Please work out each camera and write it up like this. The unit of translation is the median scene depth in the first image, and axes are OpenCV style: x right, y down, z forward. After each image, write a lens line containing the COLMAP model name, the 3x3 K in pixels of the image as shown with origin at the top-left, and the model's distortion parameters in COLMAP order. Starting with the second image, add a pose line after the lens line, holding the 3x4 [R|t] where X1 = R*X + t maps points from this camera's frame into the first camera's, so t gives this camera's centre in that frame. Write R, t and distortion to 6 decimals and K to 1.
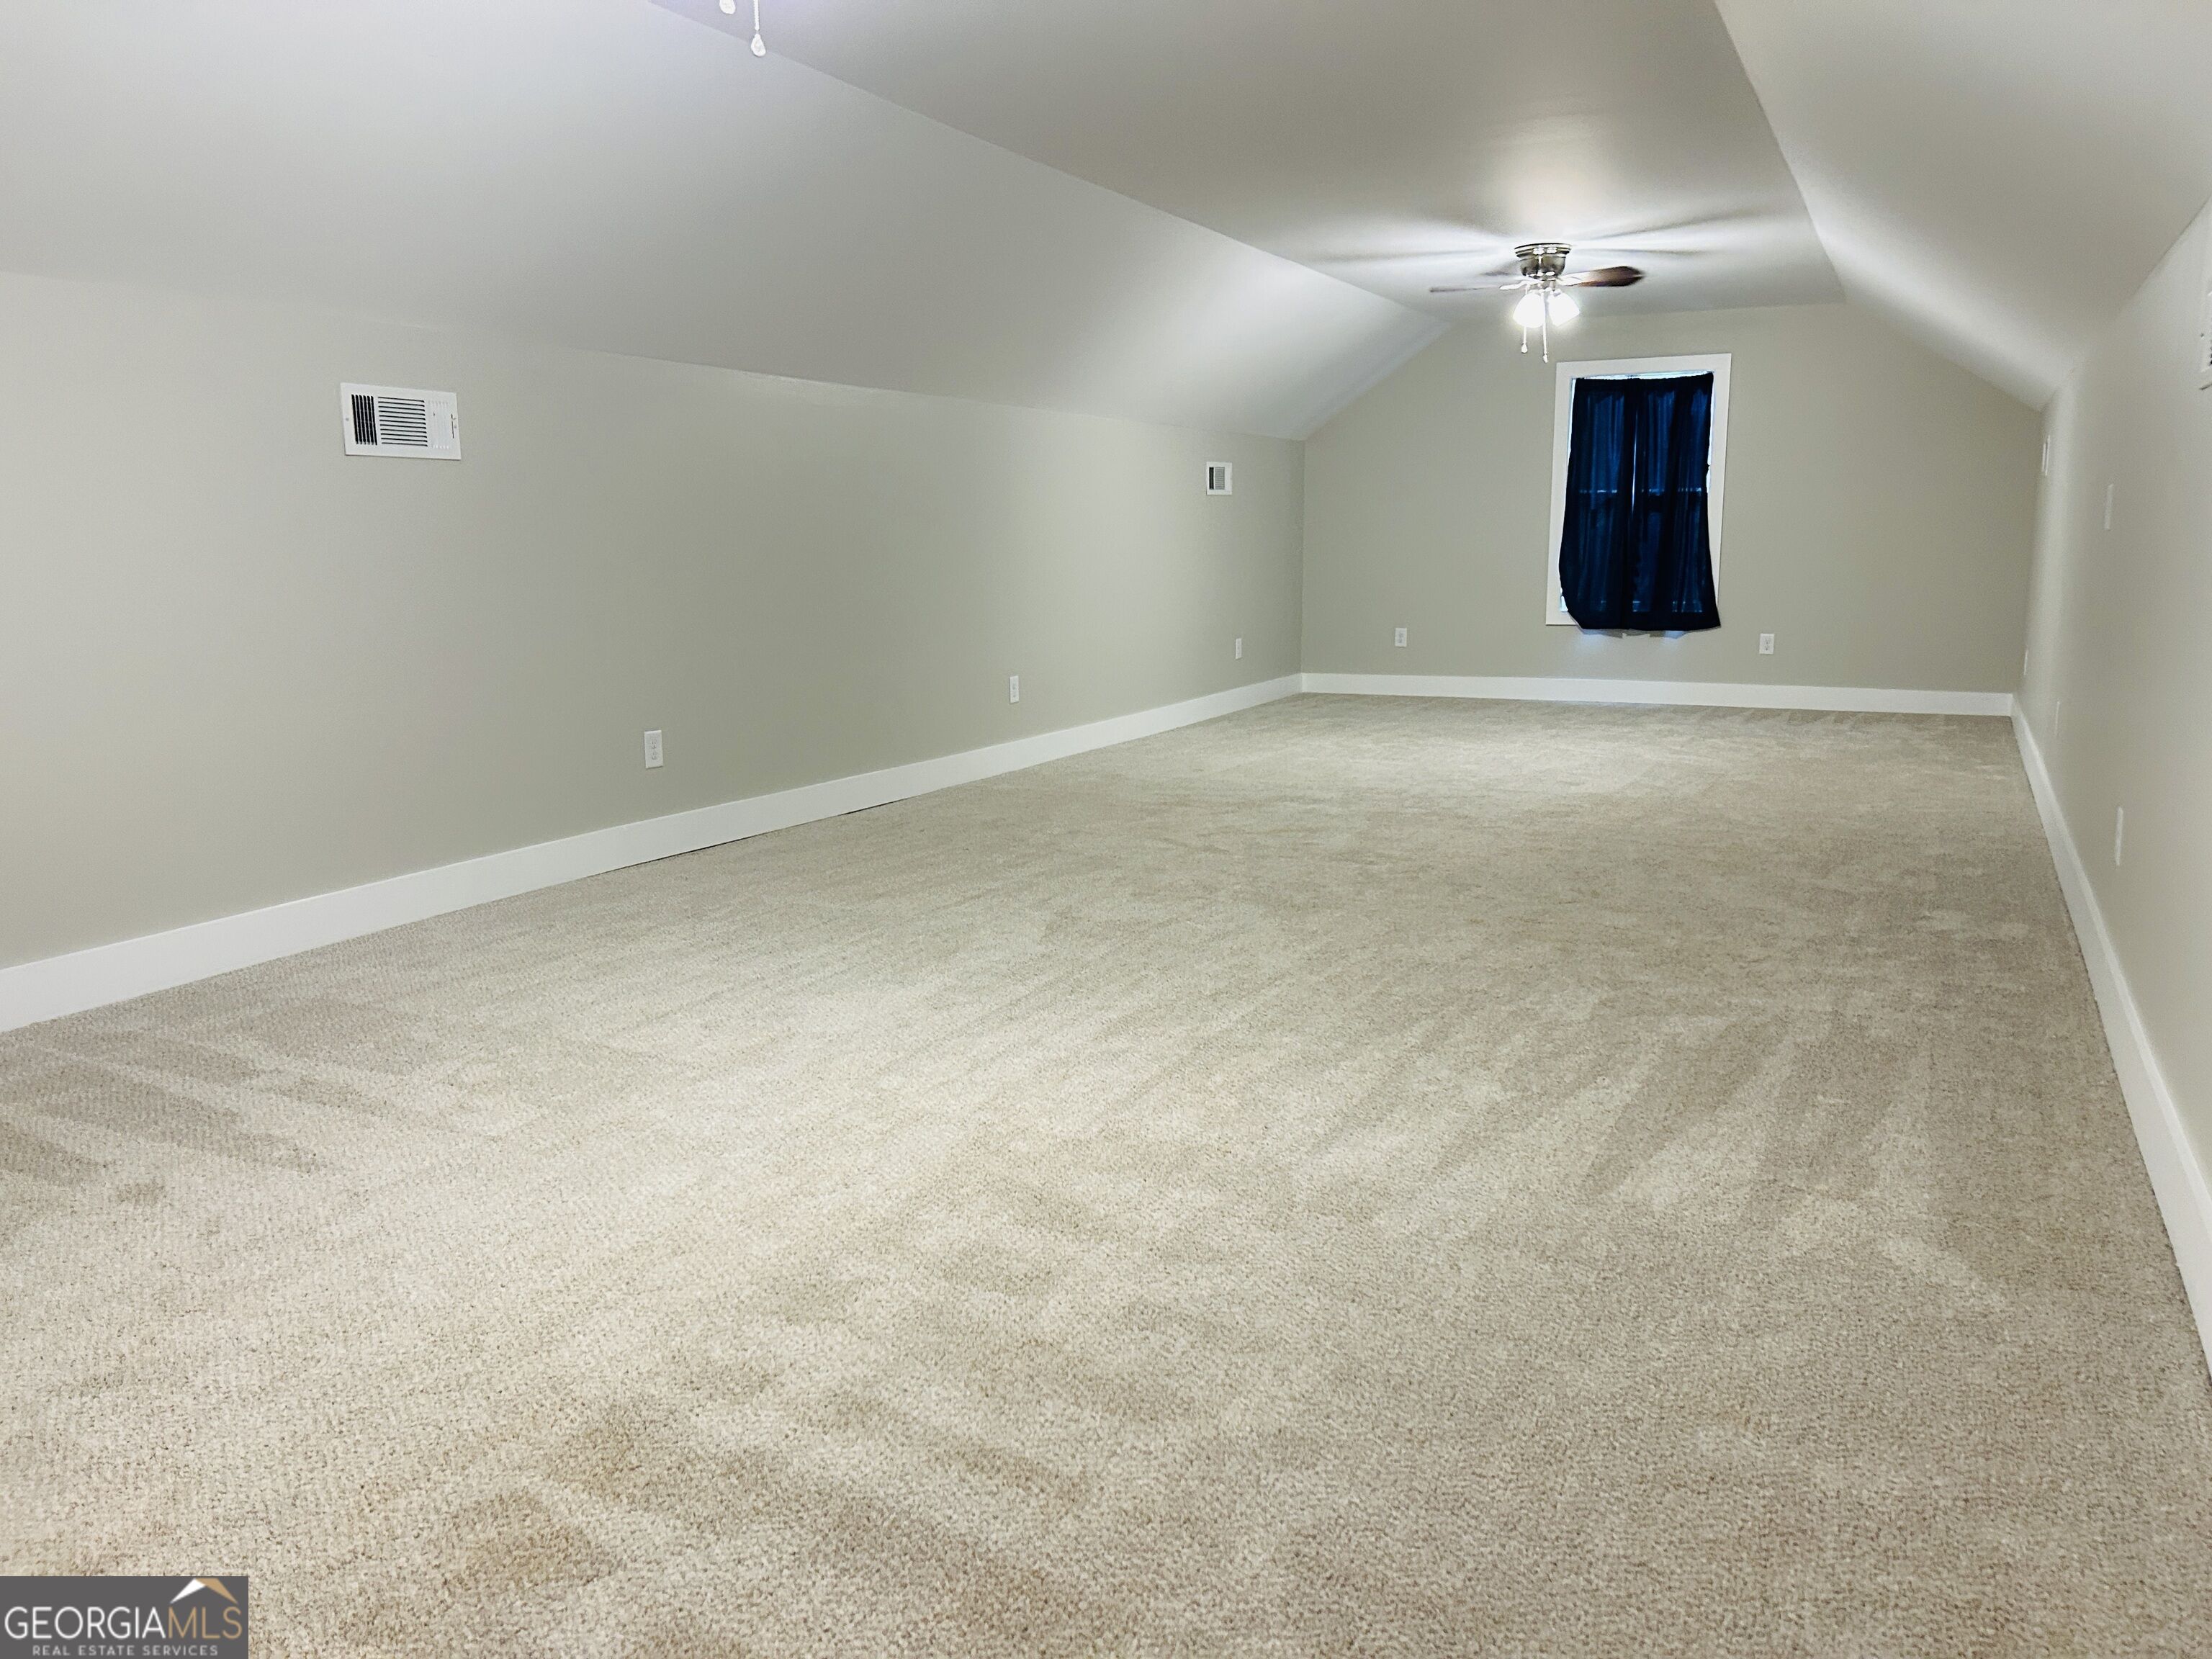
lens RADIAL K [[1667.7, 0, 1106.0], [0, 1667.7, 829.5], [0, 0, 1]] dist [0.111689, -0.172640]
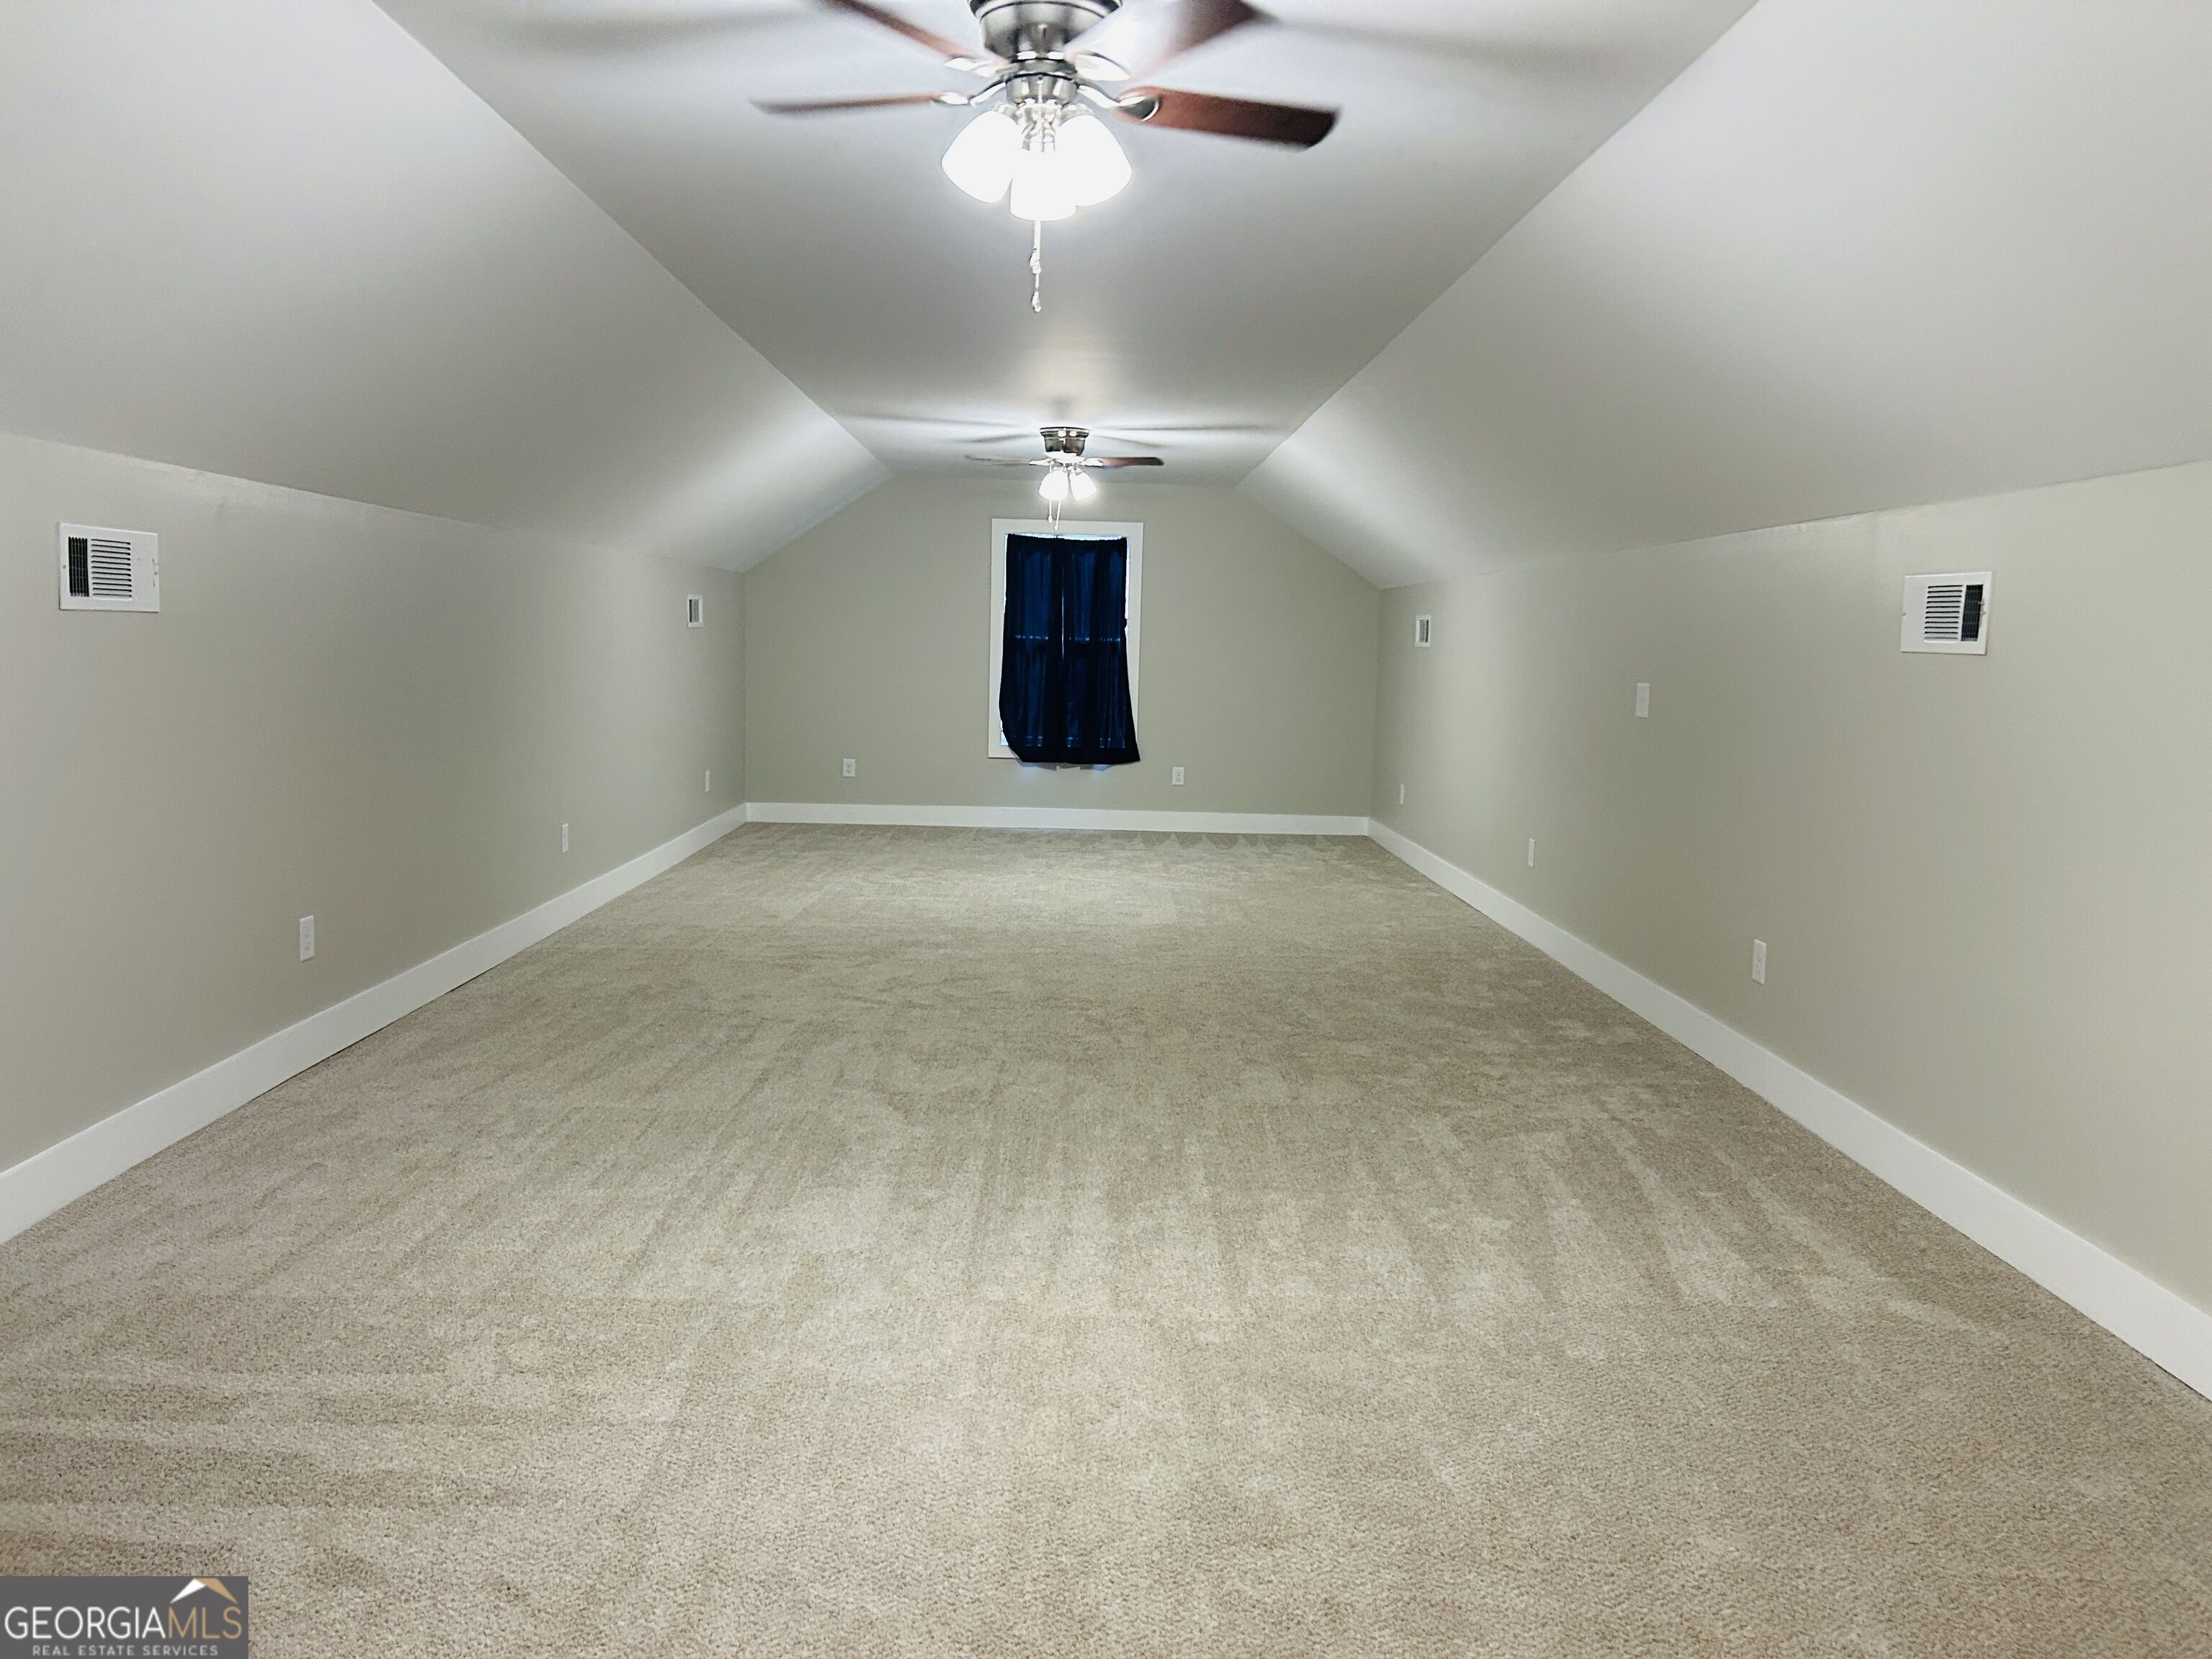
lens RADIAL K [[1684.3, 0, 1106.0], [0, 1684.3, 829.5], [0, 0, 1]] dist [0.076892, -0.096079]
pose [[0.879673, -0.022954, 0.475024, -0.397321], [0.049472, 0.997832, -0.043398, -0.055740], [-0.472999, 0.061676, 0.878902, 0.053259]]
